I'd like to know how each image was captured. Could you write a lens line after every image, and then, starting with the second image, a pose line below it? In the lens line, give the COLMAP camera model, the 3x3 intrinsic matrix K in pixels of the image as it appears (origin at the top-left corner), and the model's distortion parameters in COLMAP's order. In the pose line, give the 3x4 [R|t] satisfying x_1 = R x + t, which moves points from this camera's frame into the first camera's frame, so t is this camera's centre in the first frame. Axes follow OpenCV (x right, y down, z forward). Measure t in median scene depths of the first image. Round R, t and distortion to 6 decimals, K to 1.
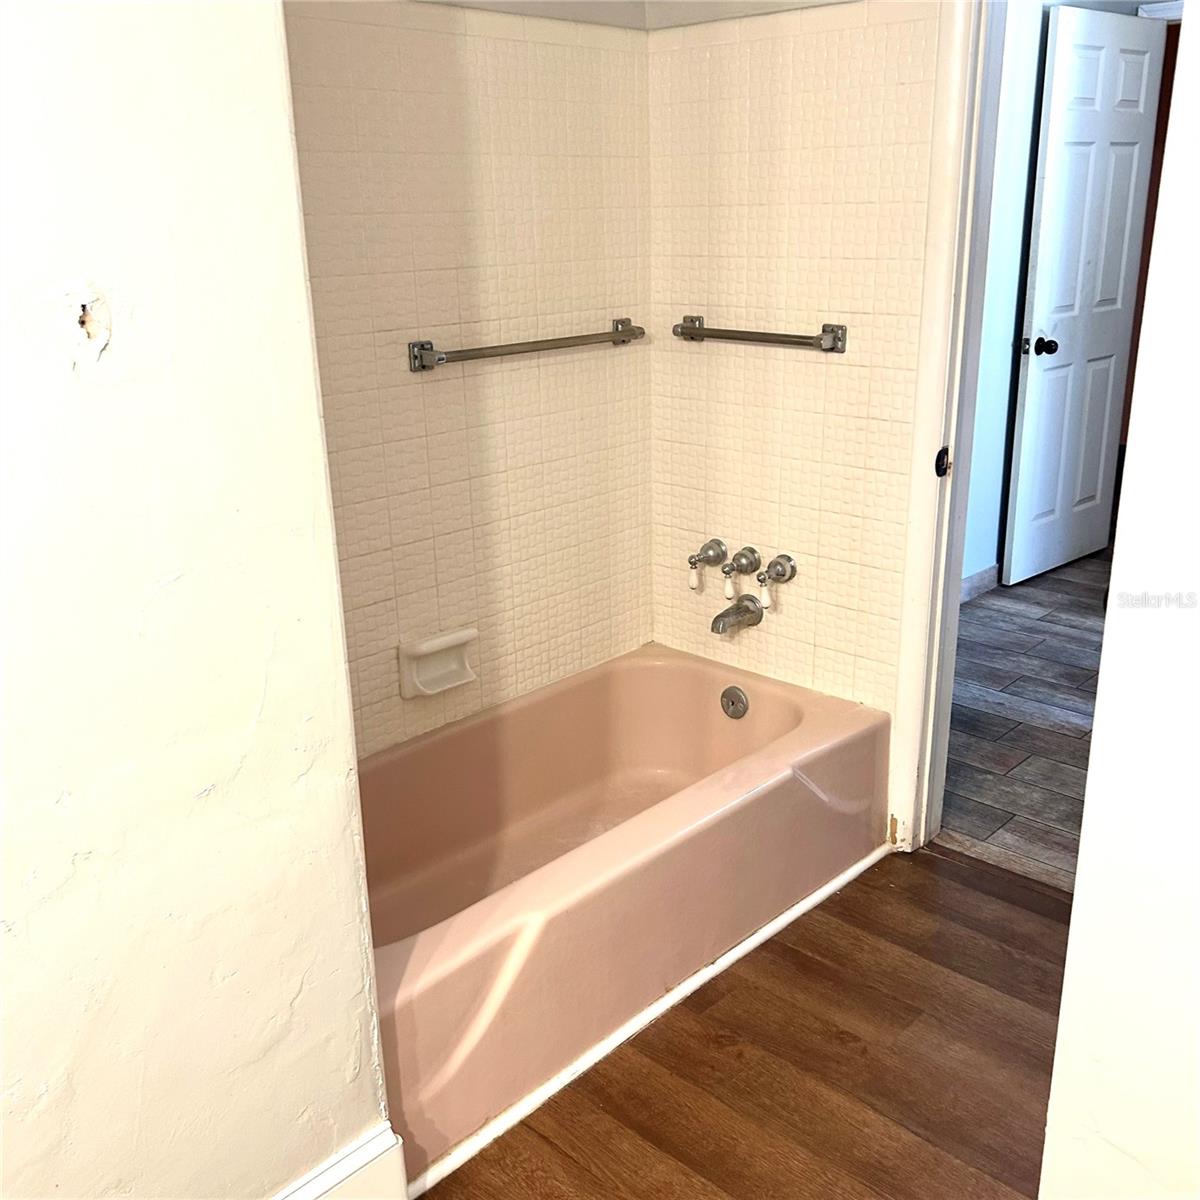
lens RADIAL K [[1219.5, 0, 602.4], [0, 1219.5, 604.6], [0, 0, 1]] dist [0.017469, 0.000000]
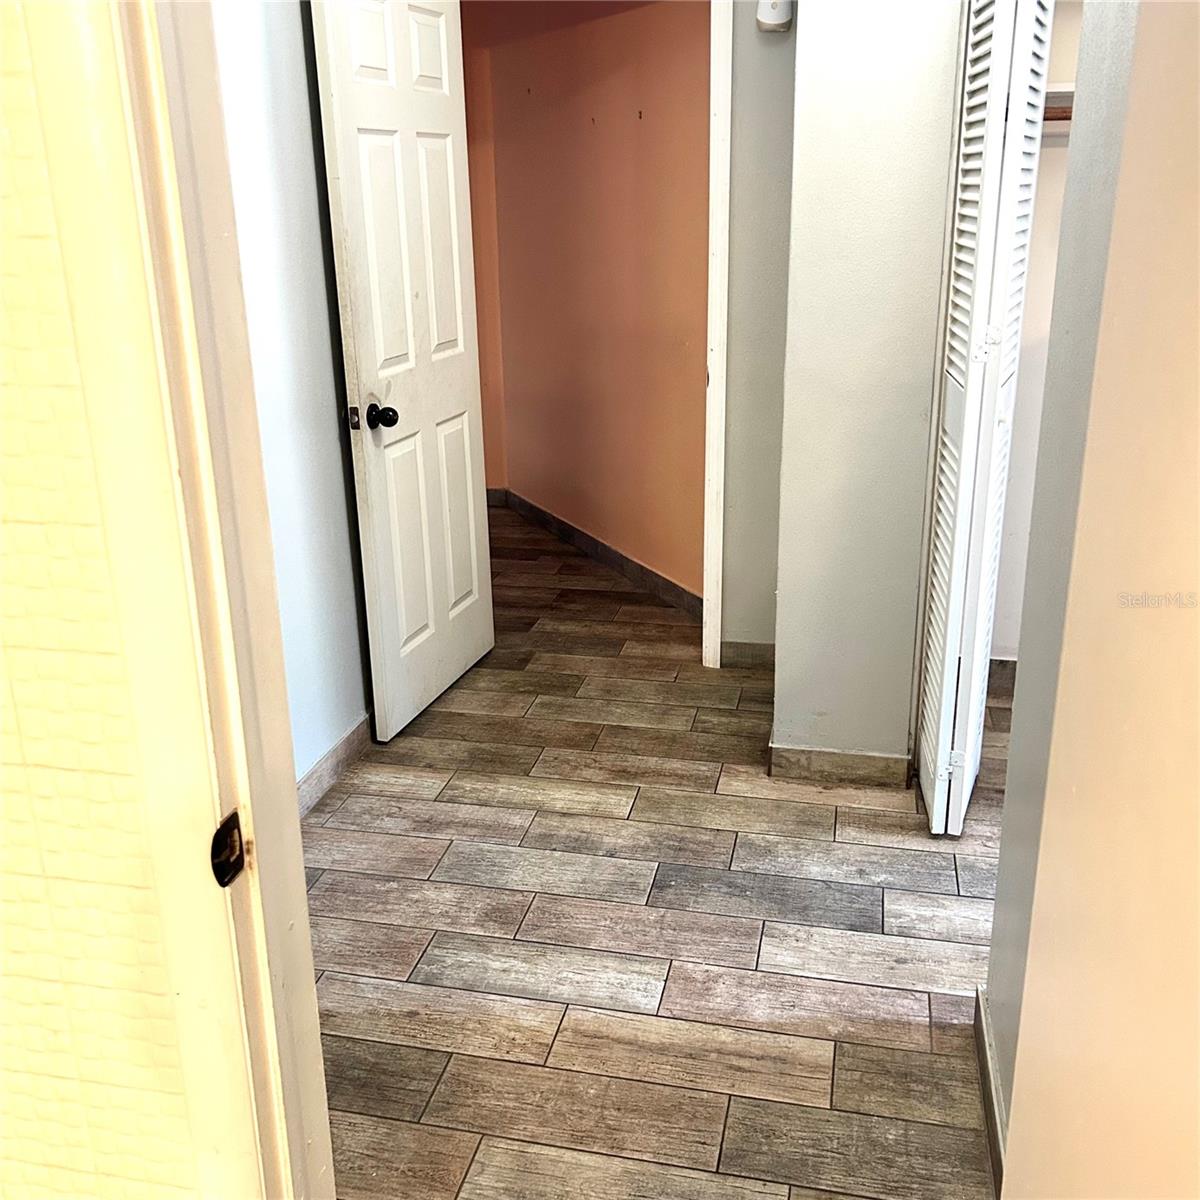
lens RADIAL K [[1219.5, 0, 605.0], [0, 1219.5, 597.0], [0, 0, 1]] dist [0.017469, 0.000000]
pose [[0.860467, -0.157178, 0.484656, 0.114085], [0.157826, 0.986666, 0.039776, -0.115234], [-0.484445, 0.042265, 0.873800, 0.321444]]
